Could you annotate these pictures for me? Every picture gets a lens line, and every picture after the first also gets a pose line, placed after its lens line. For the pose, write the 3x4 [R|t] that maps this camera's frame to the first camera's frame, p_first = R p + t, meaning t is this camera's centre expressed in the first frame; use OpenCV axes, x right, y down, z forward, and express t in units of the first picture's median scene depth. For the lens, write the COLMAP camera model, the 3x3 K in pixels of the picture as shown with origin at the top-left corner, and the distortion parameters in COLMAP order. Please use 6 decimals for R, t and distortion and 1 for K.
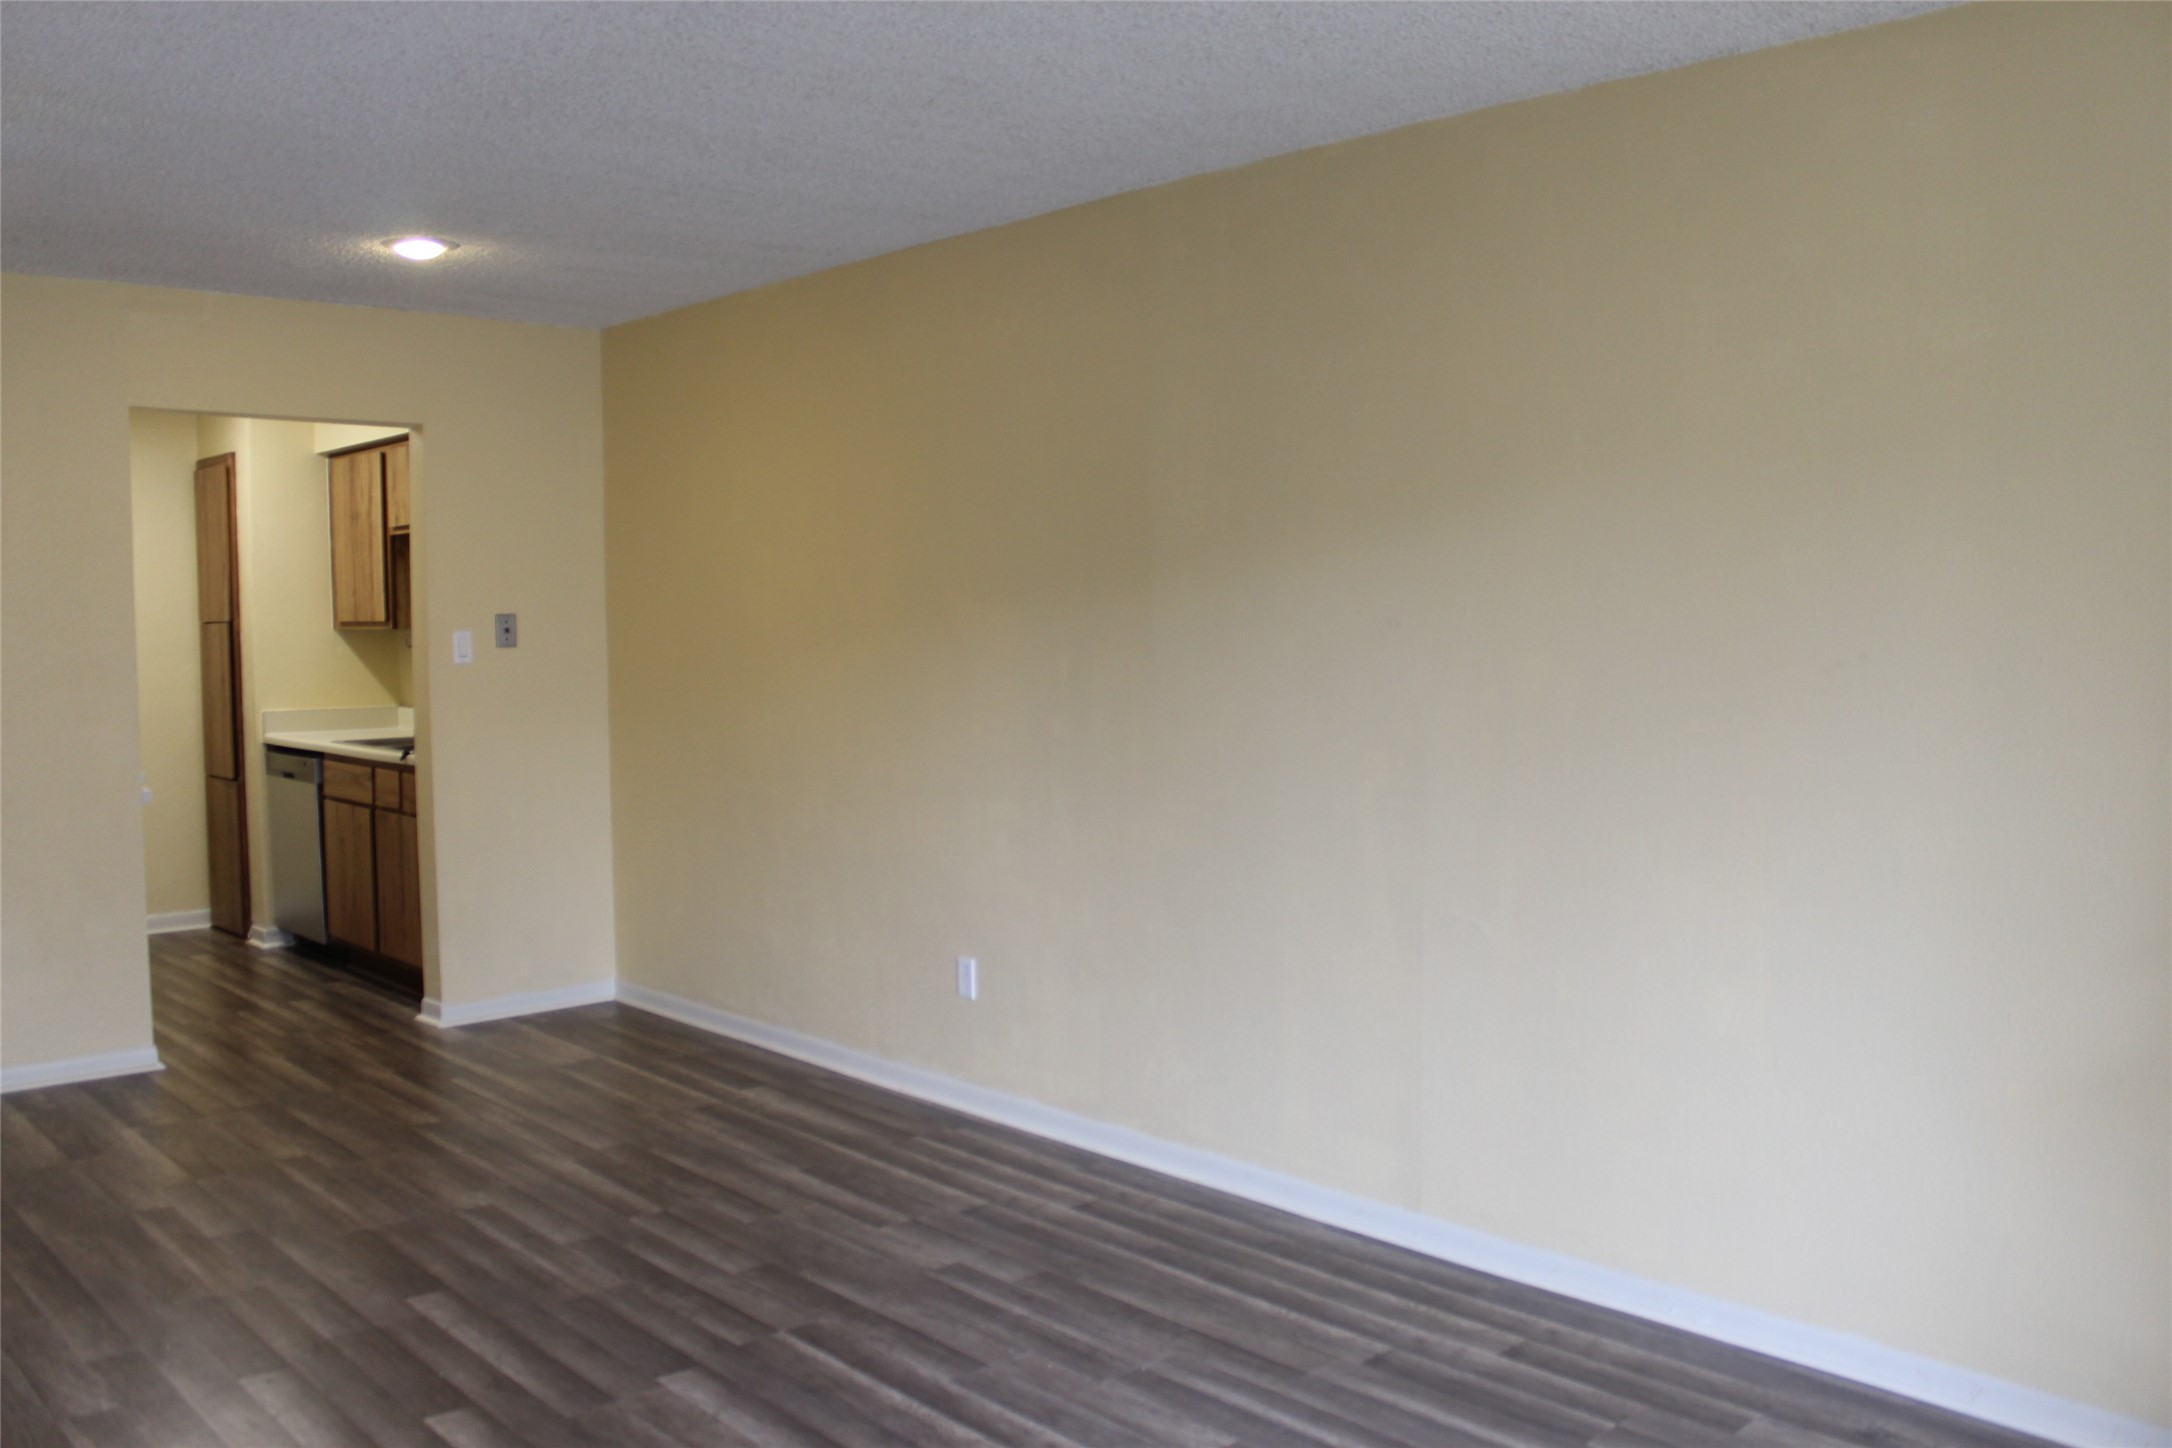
lens RADIAL K [[1806.1, 0, 1038.0], [0, 1806.1, 717.0], [0, 0, 1]] dist [-0.156198, 0.125726]
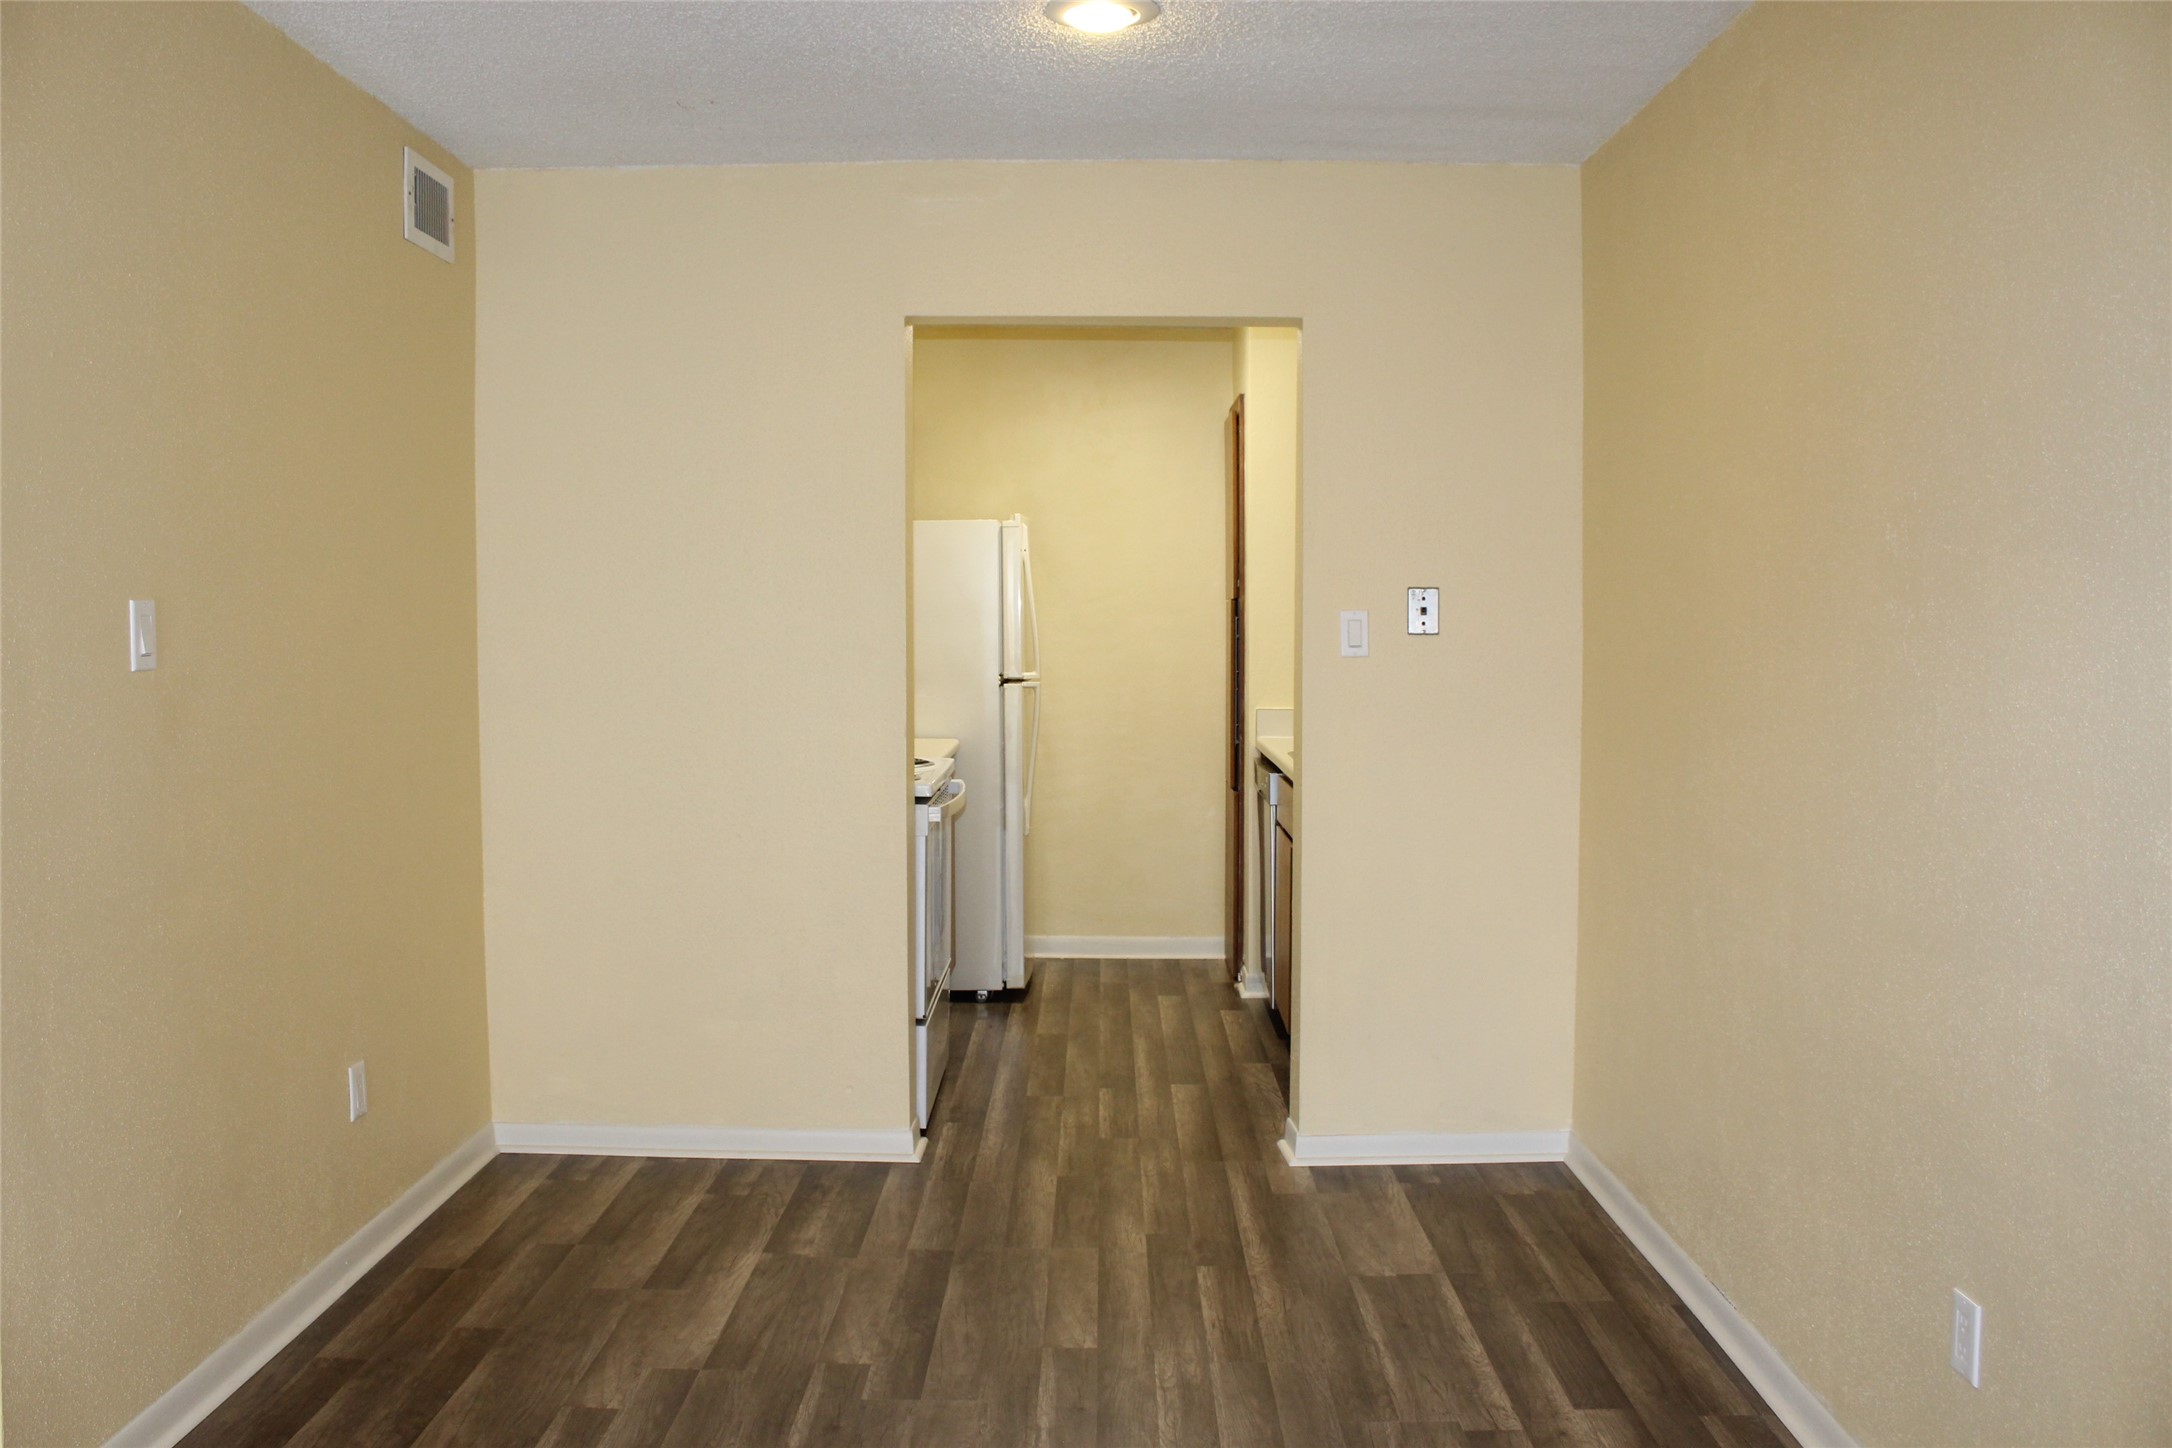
lens RADIAL K [[1828.6, 0, 1079.4], [0, 1828.6, 689.5], [0, 0, 1]] dist [-0.149341, 0.188726]
pose [[0.732146, 0.034127, -0.680292, 0.120679], [-0.041989, 0.999106, 0.004932, -0.022769], [0.679852, 0.024954, 0.732925, 0.574134]]
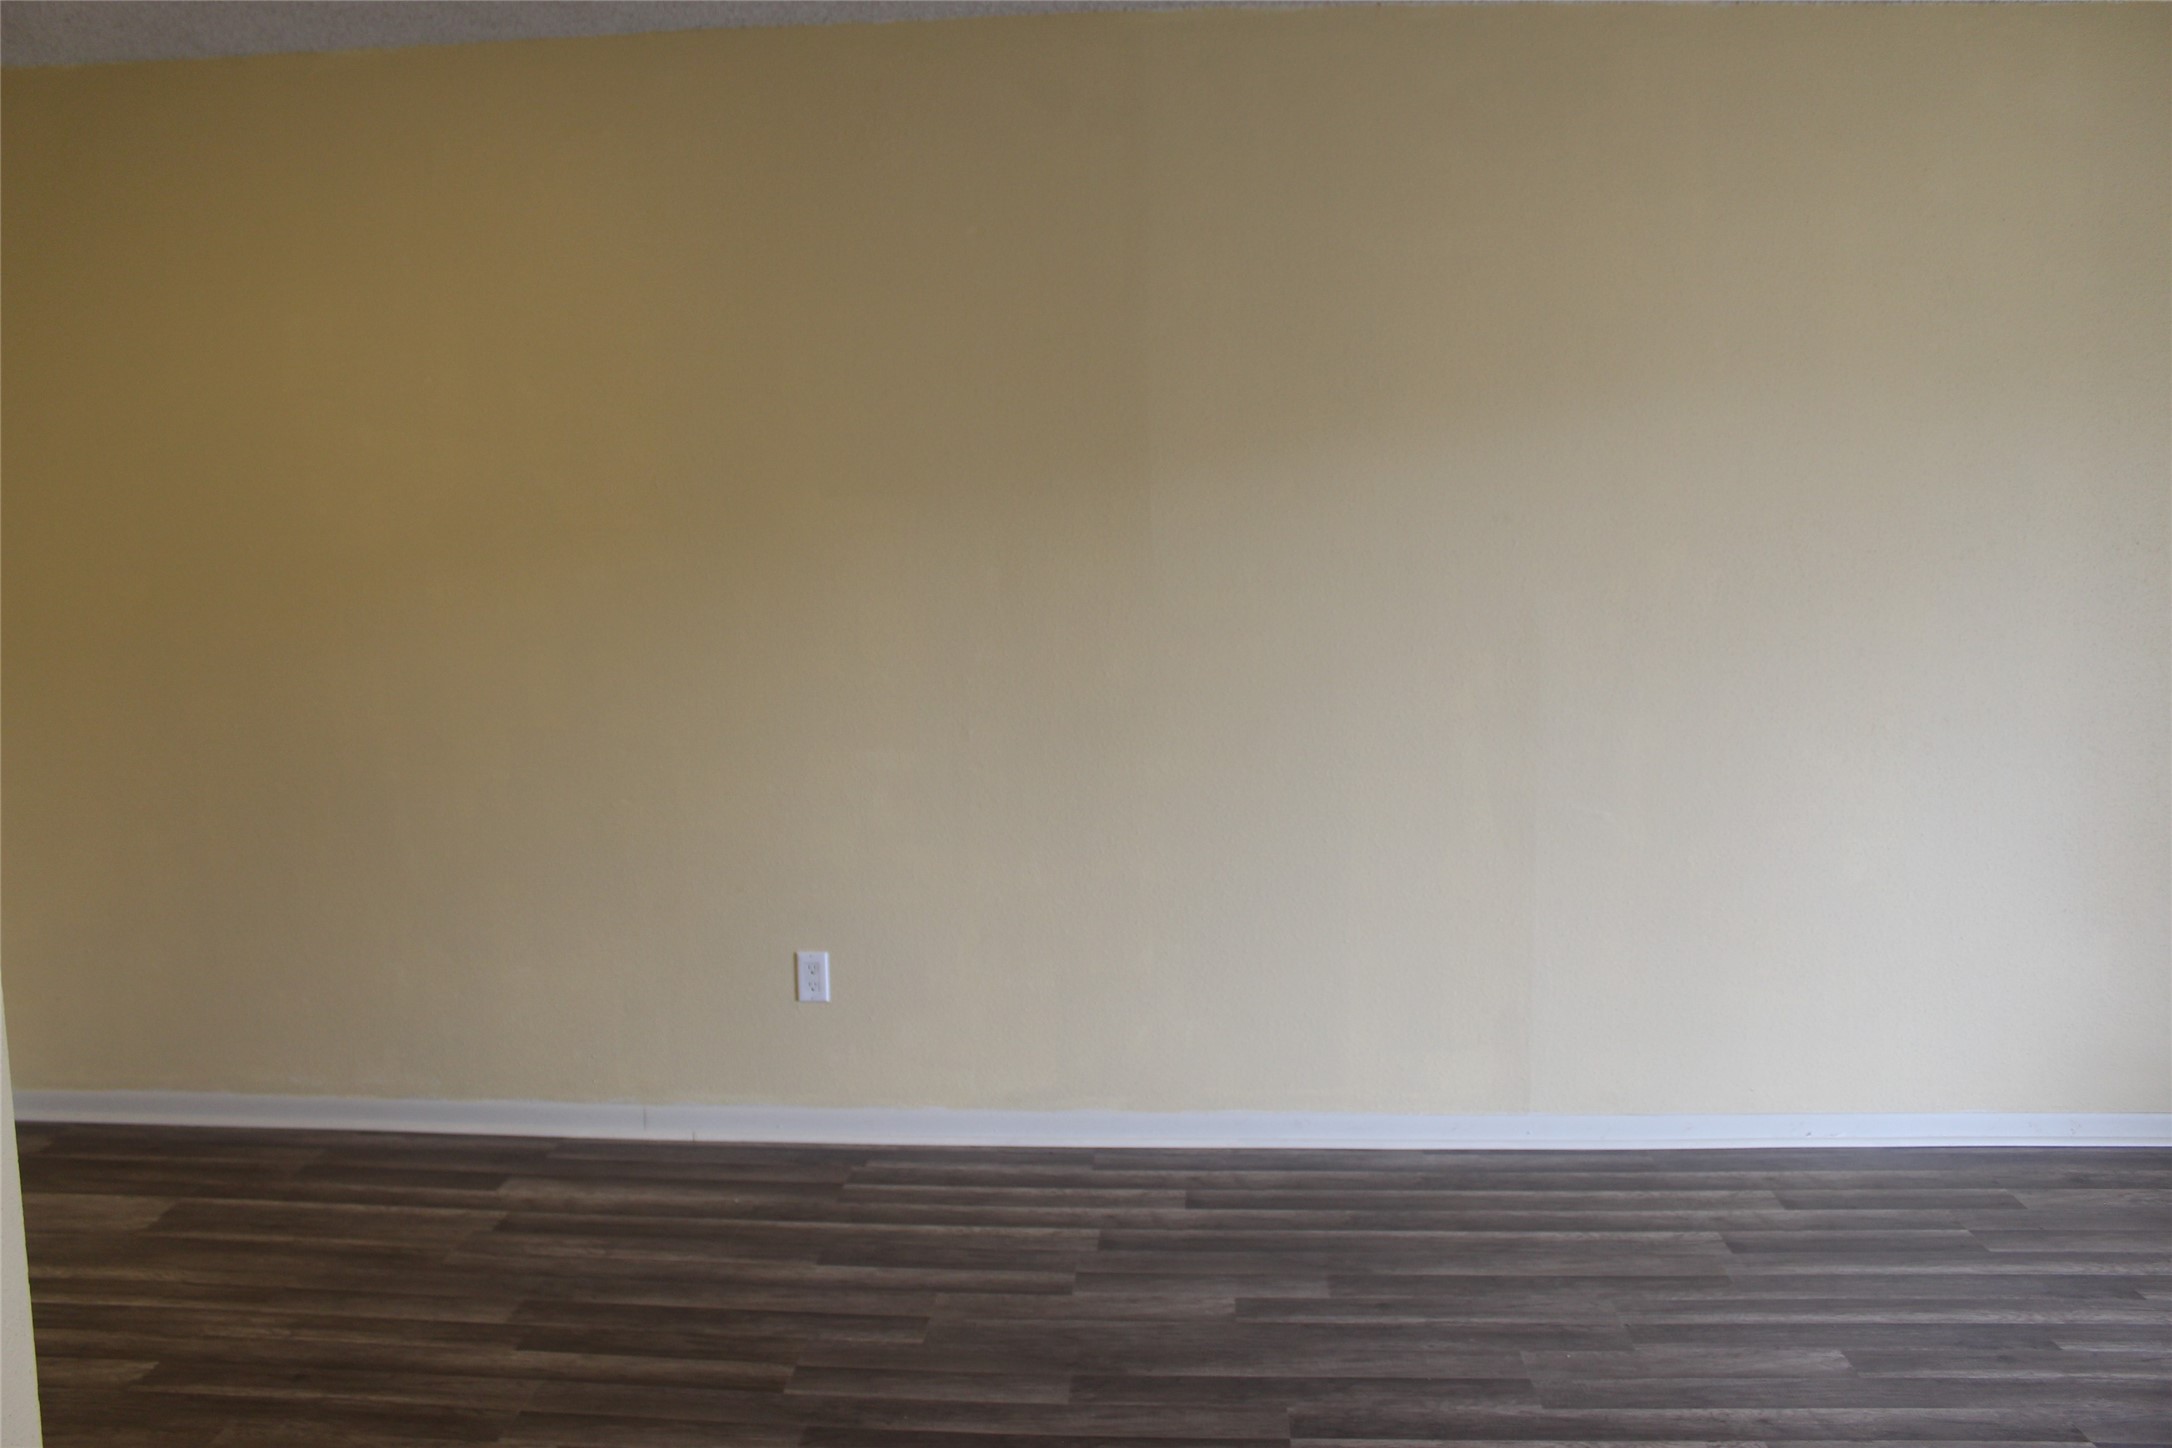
lens RADIAL K [[1806.1, 0, 1038.0], [0, 1806.1, 717.0], [0, 0, 1]] dist [-0.156198, 0.125726]
pose [[0.726317, -0.079638, 0.682731, -0.584634], [0.049475, 0.996746, 0.063633, -0.017274], [-0.685577, -0.012440, 0.727894, 0.419592]]
